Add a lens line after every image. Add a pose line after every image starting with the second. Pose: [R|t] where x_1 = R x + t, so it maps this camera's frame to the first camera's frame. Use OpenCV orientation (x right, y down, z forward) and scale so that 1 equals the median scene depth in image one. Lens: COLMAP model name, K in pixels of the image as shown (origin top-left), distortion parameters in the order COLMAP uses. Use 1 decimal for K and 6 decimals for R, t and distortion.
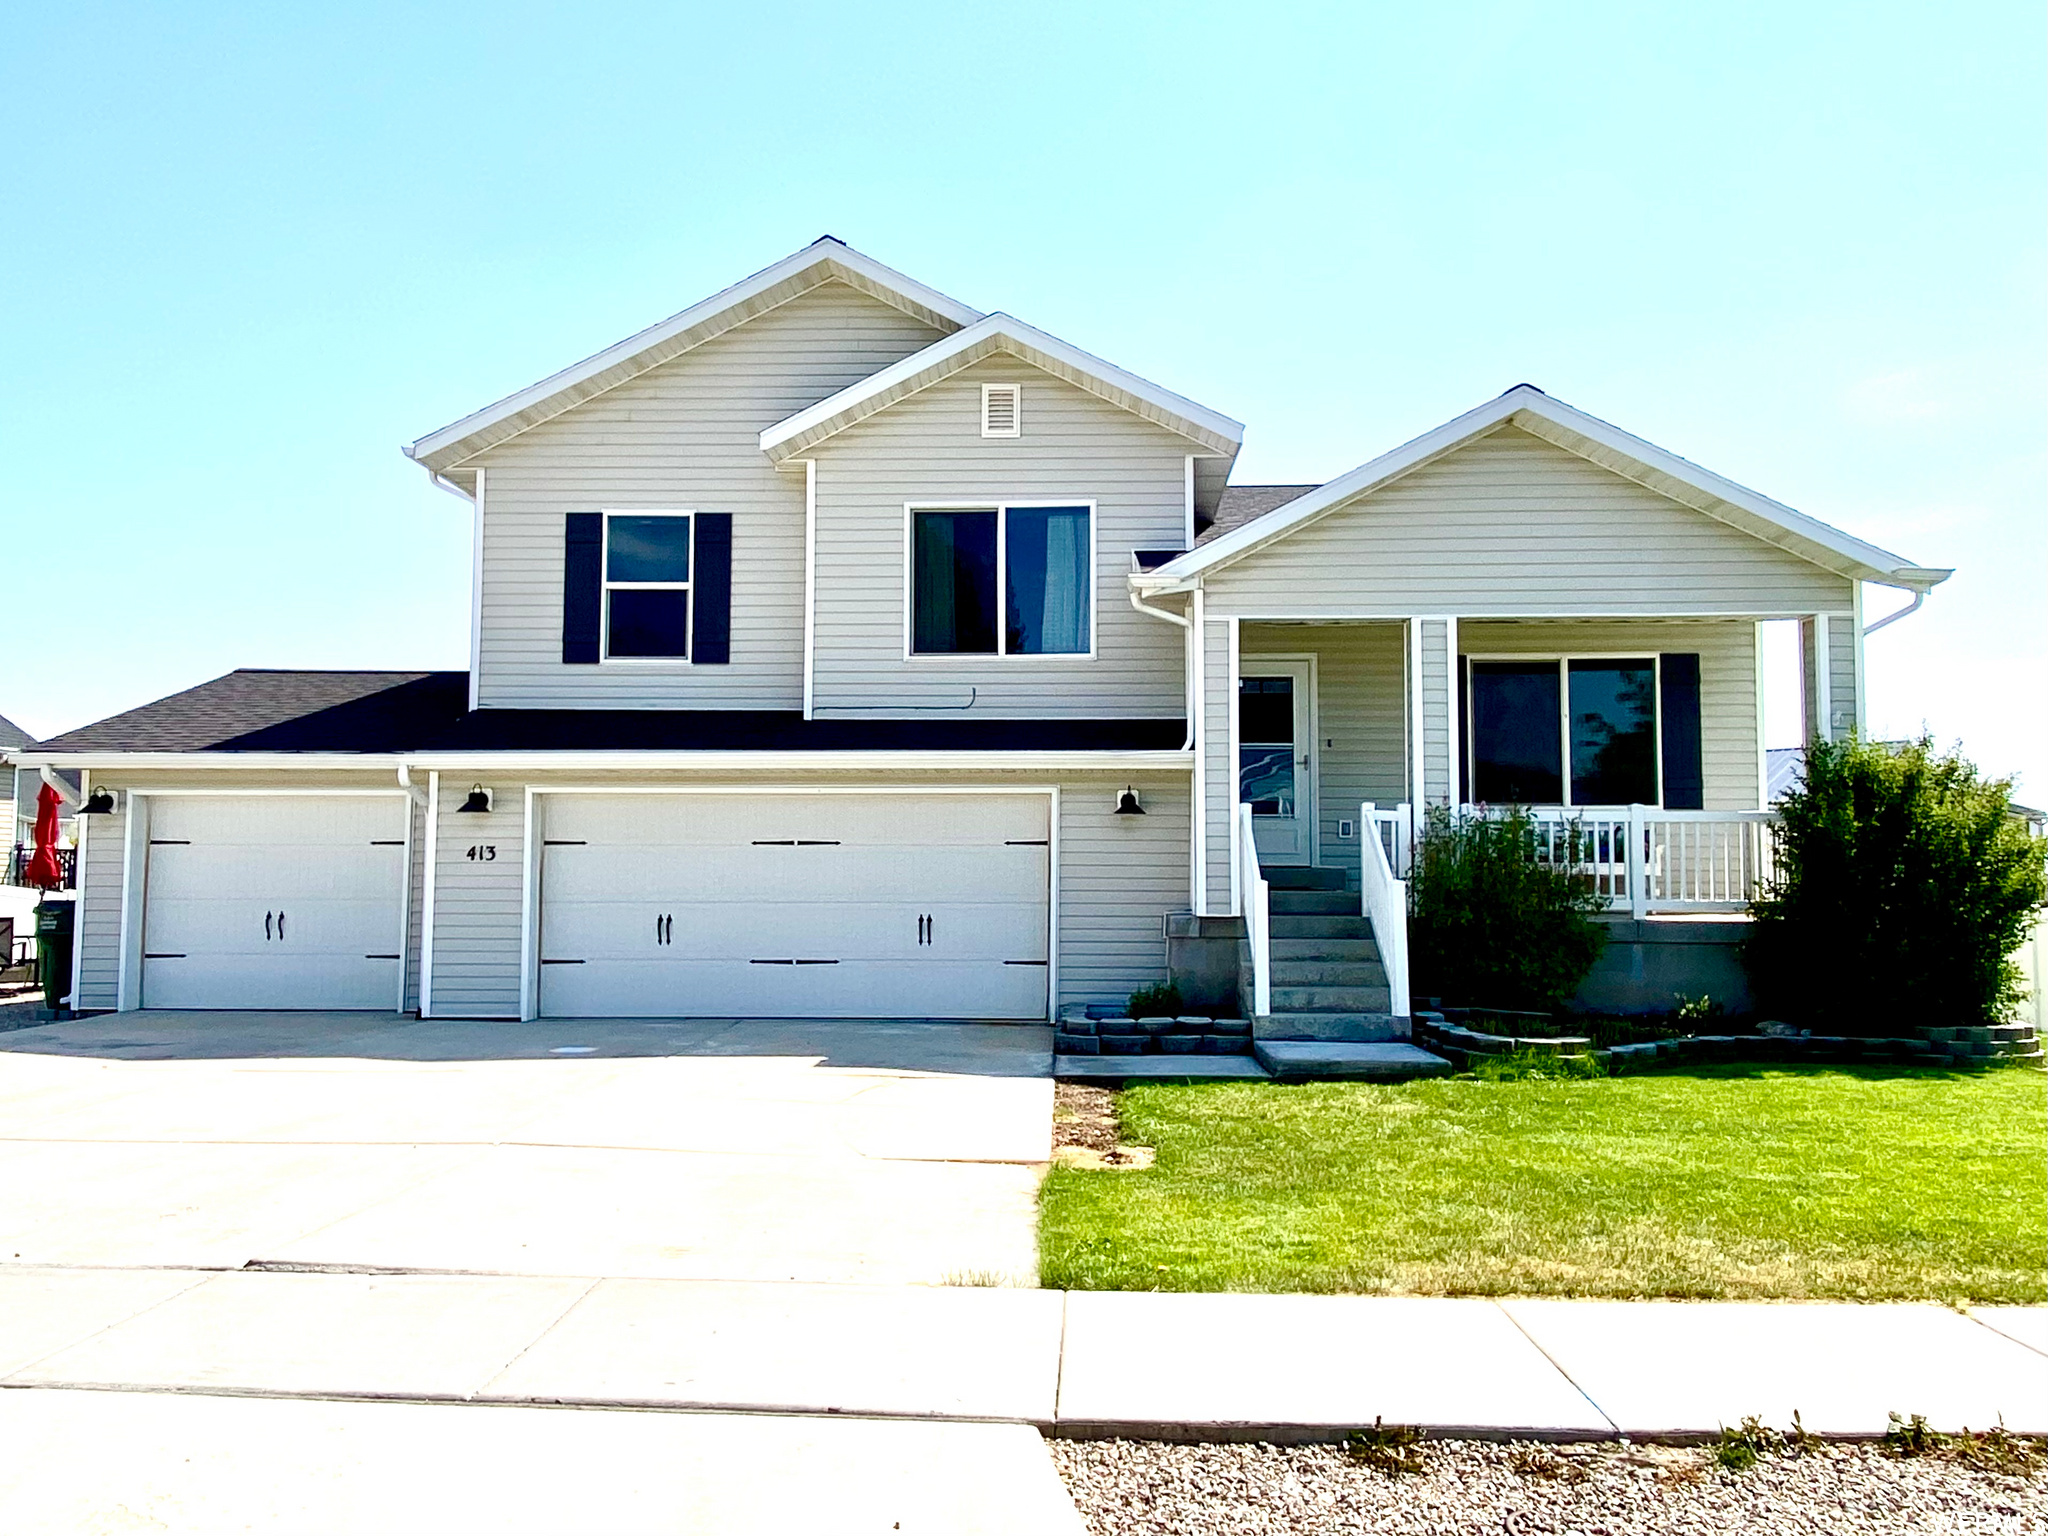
lens RADIAL K [[1451.0, 0, 1006.8], [0, 1451.0, 771.1], [0, 0, 1]] dist [0.042519, -0.015211]
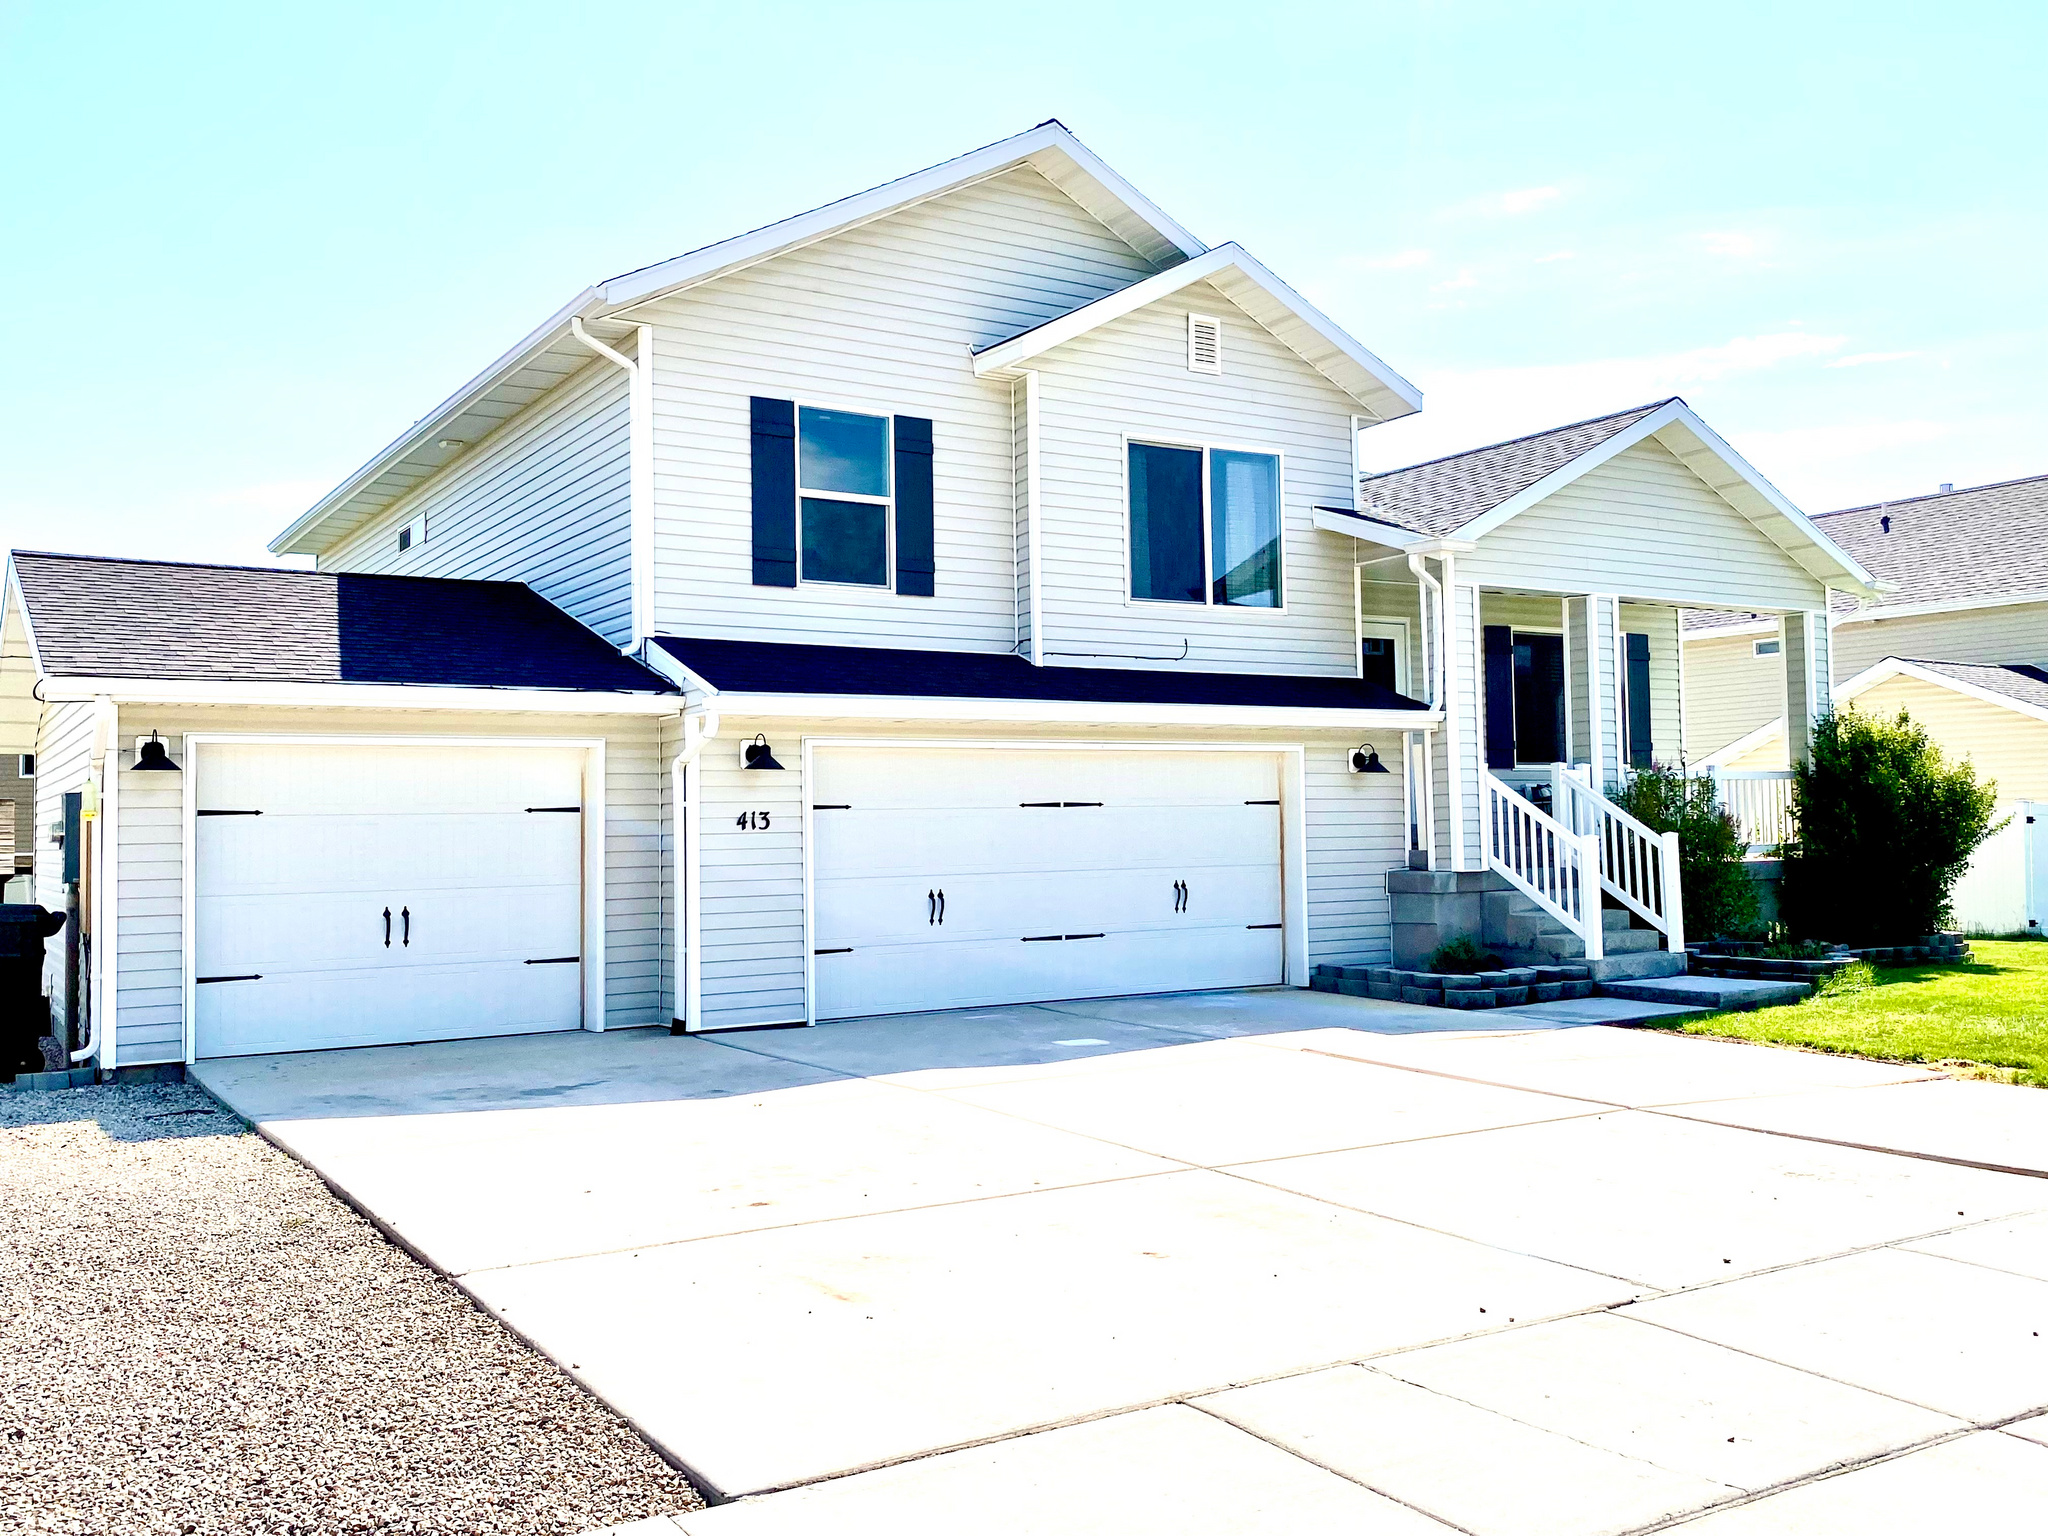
lens RADIAL K [[1809.6, 0, 1019.0], [0, 1809.6, 750.6], [0, 0, 1]] dist [0.018533, -0.000571]
pose [[0.829596, 0.008445, 0.558300, -0.753625], [-0.017558, 0.999786, 0.010966, 0.003918], [-0.558088, -0.018899, 0.829567, 0.091707]]
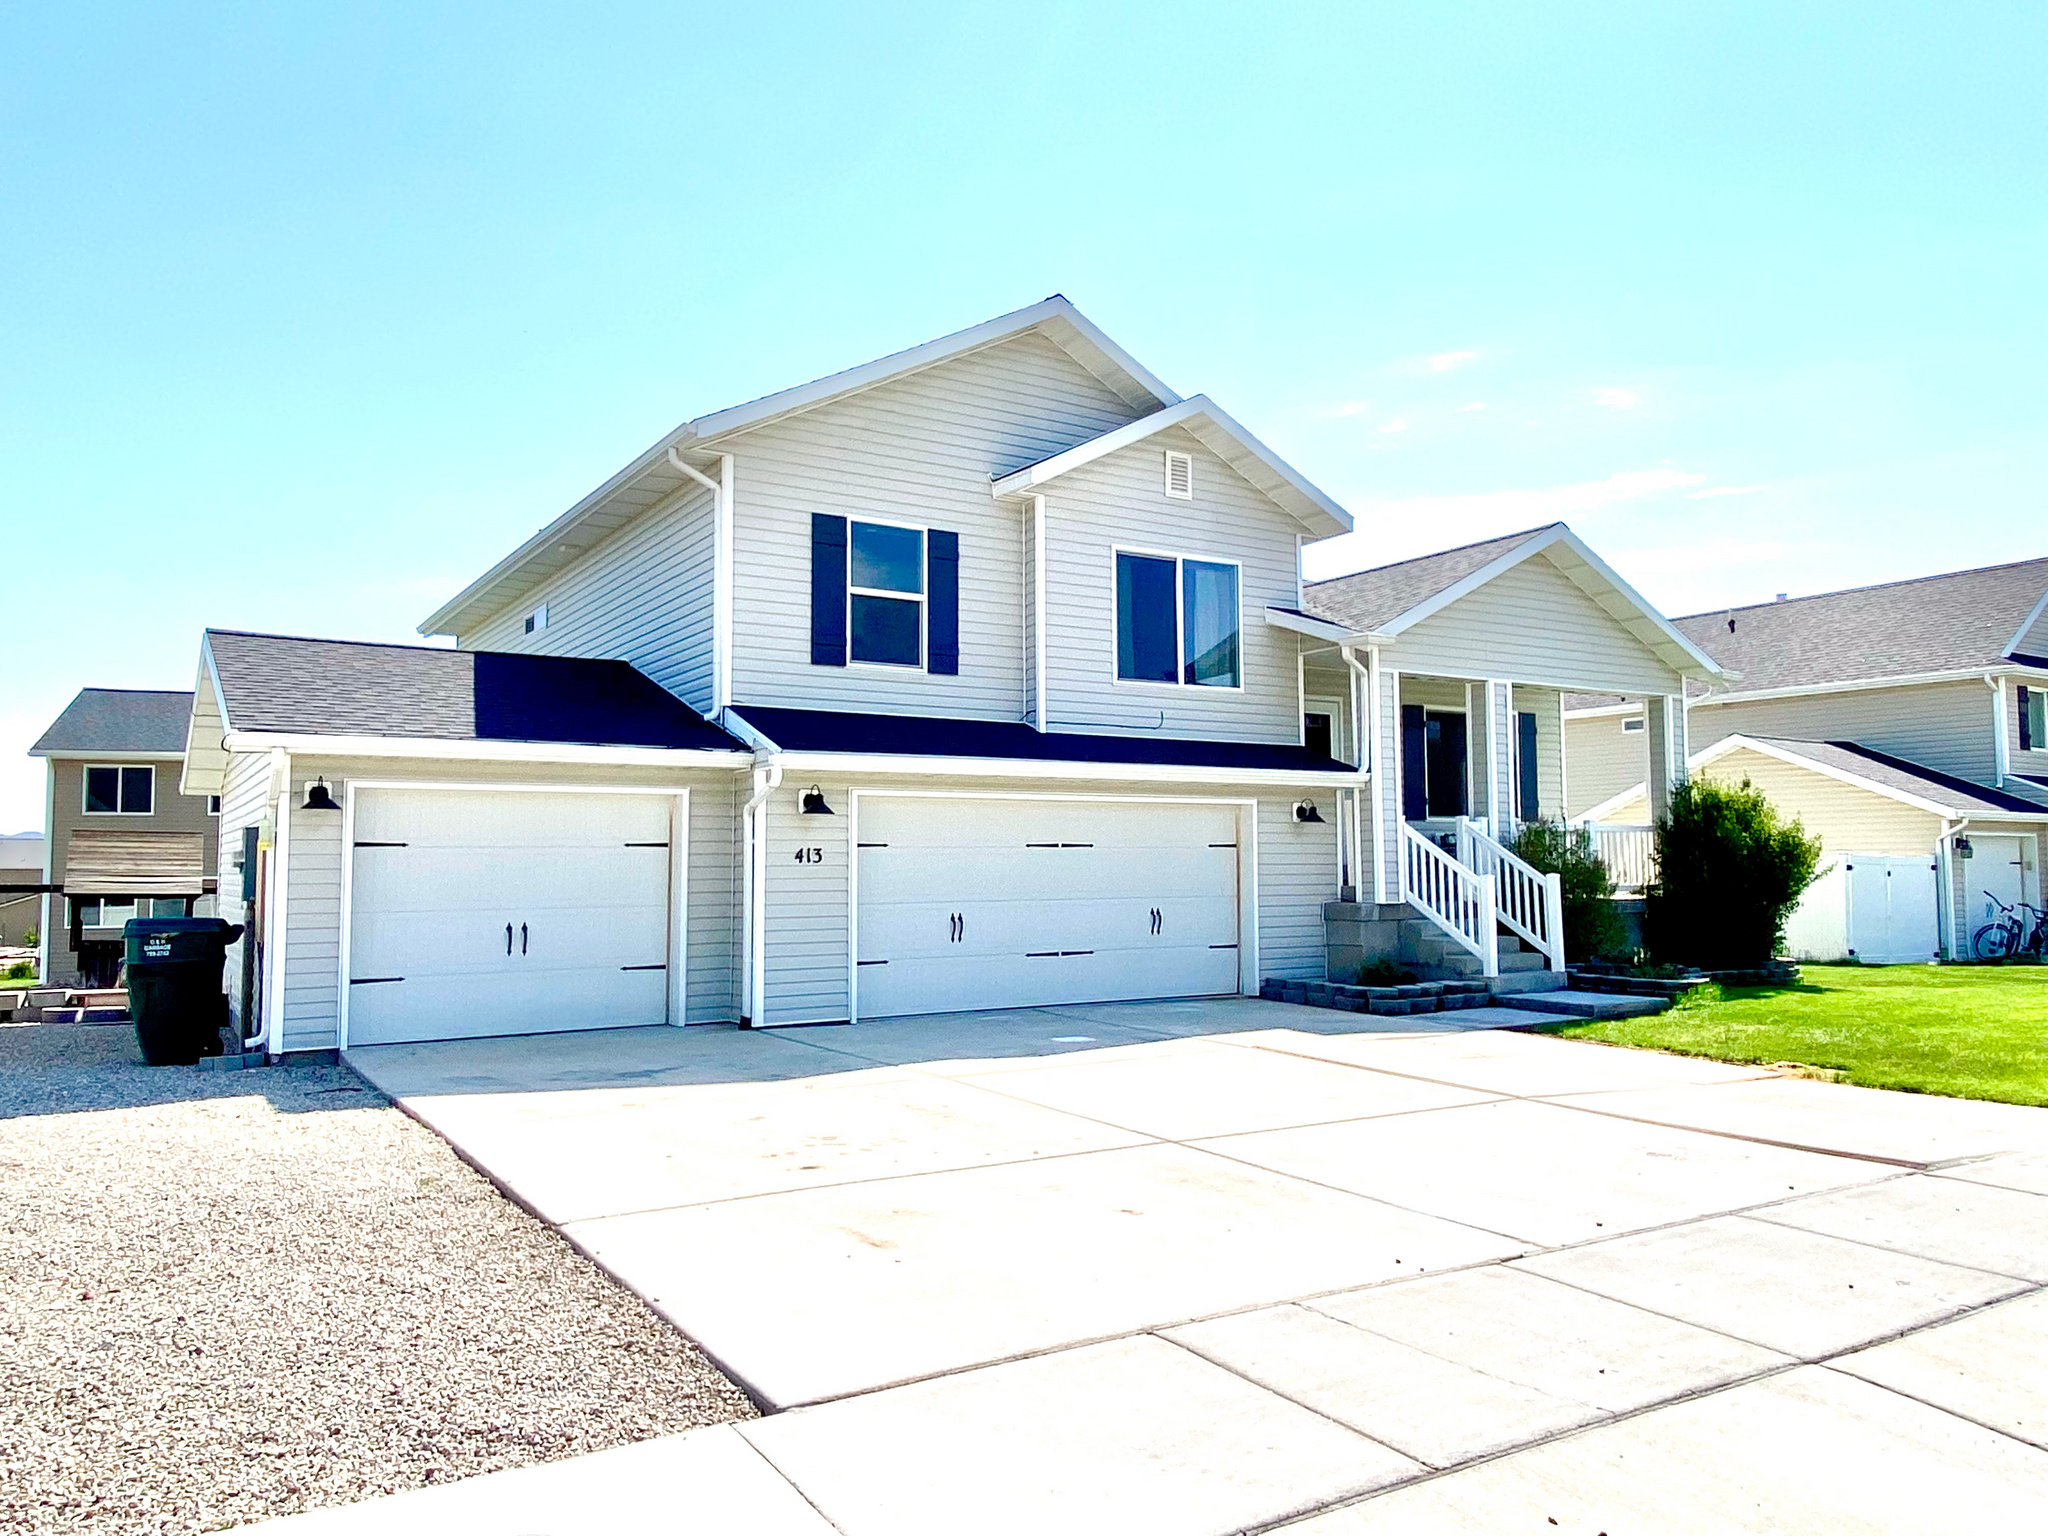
lens RADIAL K [[1451.0, 0, 1022.3], [0, 1451.0, 758.6], [0, 0, 1]] dist [0.042519, -0.015211]
pose [[0.830513, 0.033612, 0.555984, -0.748154], [-0.029858, 0.999429, -0.015818, 0.001672], [-0.556198, -0.003463, 0.831043, 0.099708]]
